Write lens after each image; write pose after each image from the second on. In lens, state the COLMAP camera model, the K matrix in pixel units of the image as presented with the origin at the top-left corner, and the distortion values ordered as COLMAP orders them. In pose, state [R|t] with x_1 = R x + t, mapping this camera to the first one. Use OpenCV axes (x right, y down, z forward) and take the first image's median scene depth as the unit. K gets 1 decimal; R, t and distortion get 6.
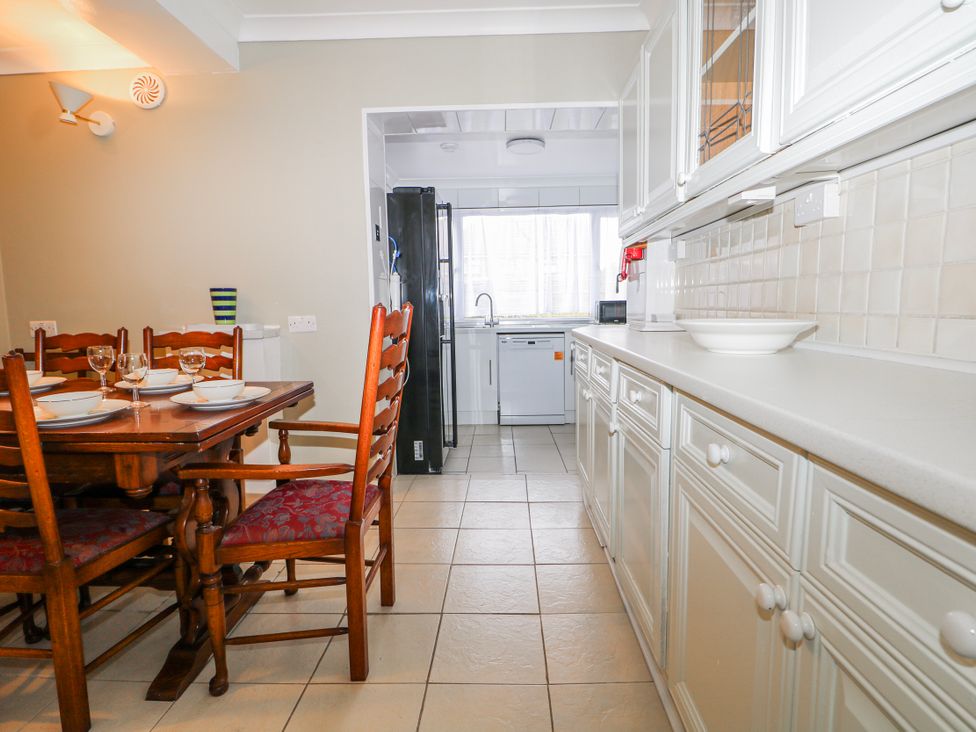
lens RADIAL K [[539.0, 0, 490.4], [0, 539.0, 361.3], [0, 0, 1]] dist [-0.001623, -0.017550]
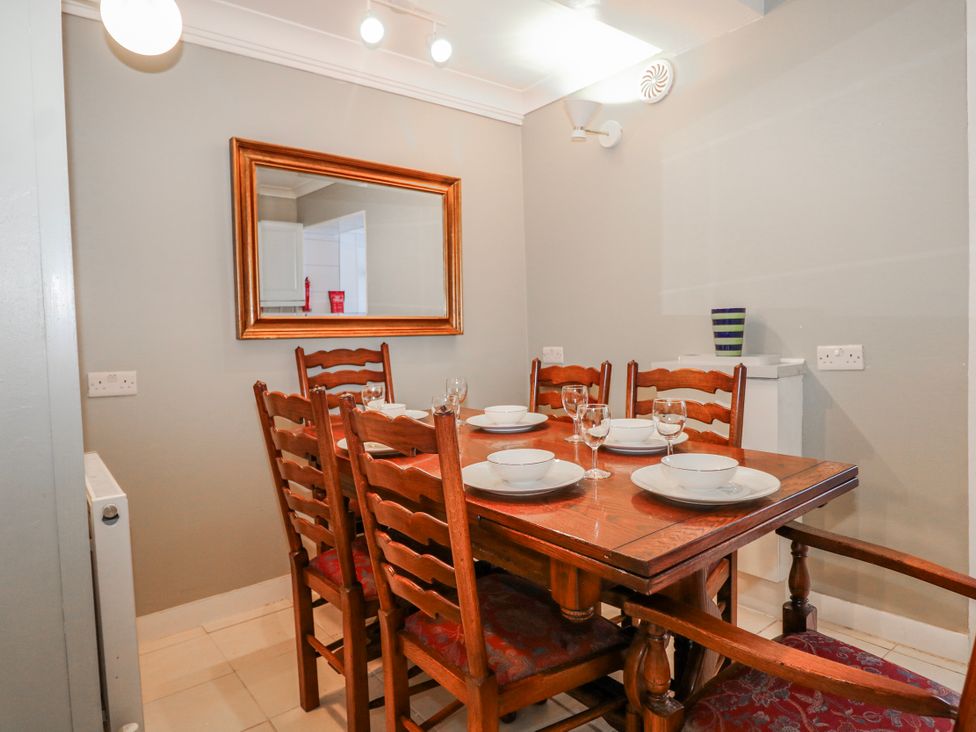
lens RADIAL K [[605.0, 0, 488.0], [0, 605.0, 366.0], [0, 0, 1]] dist [-0.003147, -0.002031]
pose [[0.655795, 0.035075, -0.754123, -0.089690], [-0.056703, 0.998387, -0.002874, -0.041054], [0.752806, 0.044646, 0.656726, 0.231984]]
